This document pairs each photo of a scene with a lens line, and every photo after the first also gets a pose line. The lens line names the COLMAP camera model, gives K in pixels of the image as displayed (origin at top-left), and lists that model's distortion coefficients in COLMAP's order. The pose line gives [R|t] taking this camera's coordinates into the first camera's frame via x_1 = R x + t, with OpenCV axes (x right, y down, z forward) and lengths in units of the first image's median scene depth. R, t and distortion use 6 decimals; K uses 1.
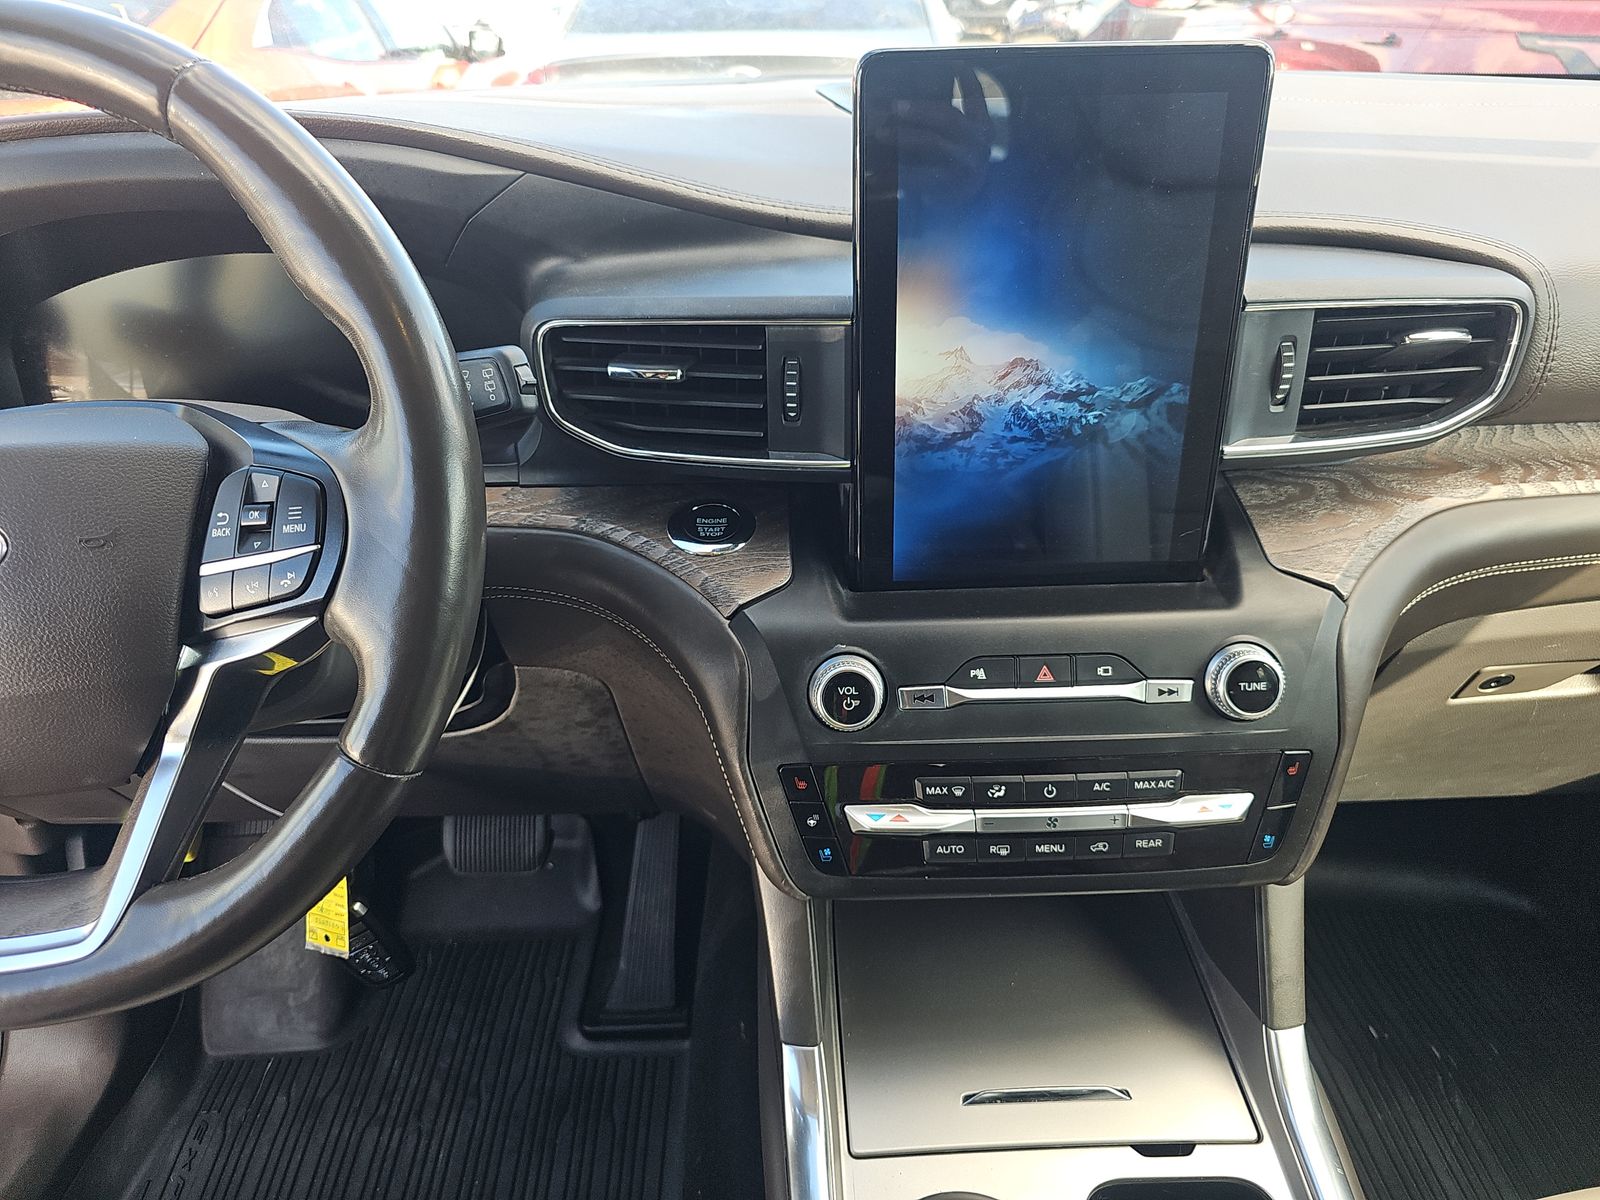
lens RADIAL K [[1071.4, 0, 800.0], [0, 1071.4, 530.7], [0, 0, 1]] dist [0.046696, -0.002064]
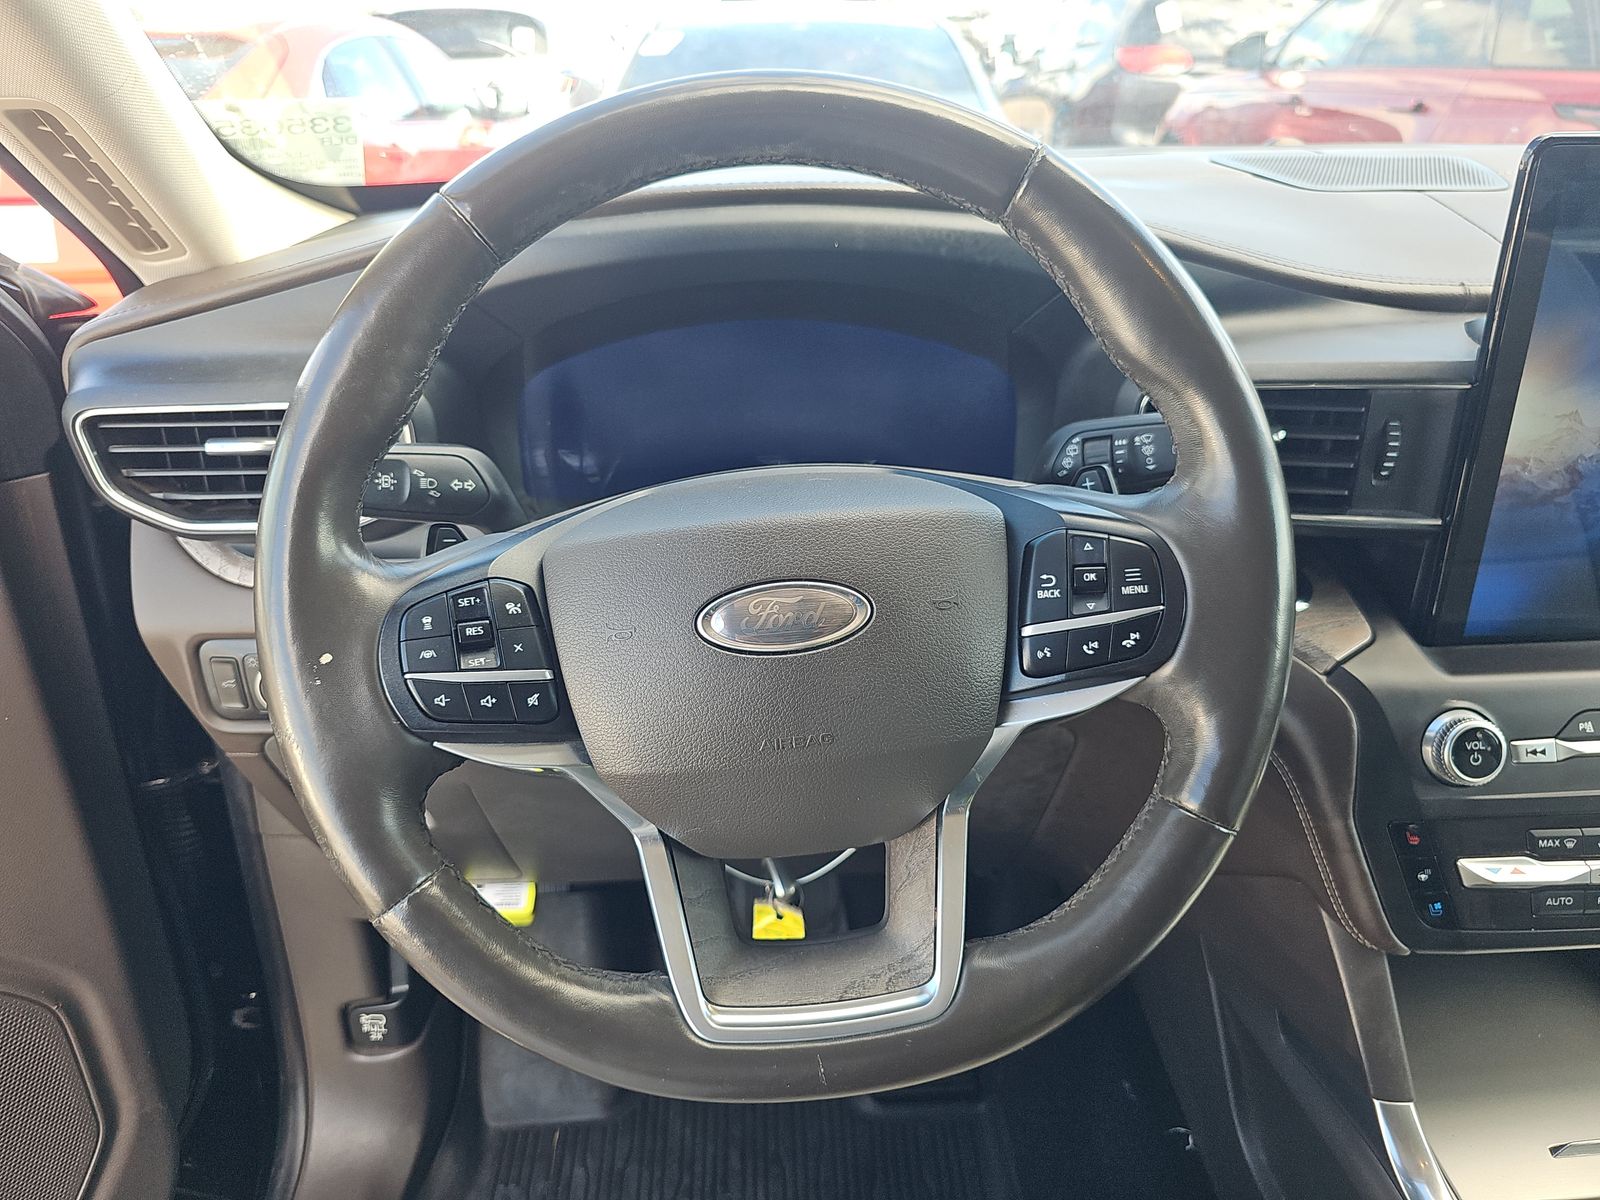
lens RADIAL K [[1073.1, 0, 800.9], [0, 1073.1, 534.5], [0, 0, 1]] dist [0.073037, -0.065110]
pose [[0.999466, -0.008143, 0.031660, -0.603009], [0.009593, 0.998899, -0.045931, -0.007915], [-0.031251, 0.046210, 0.998443, -0.020609]]
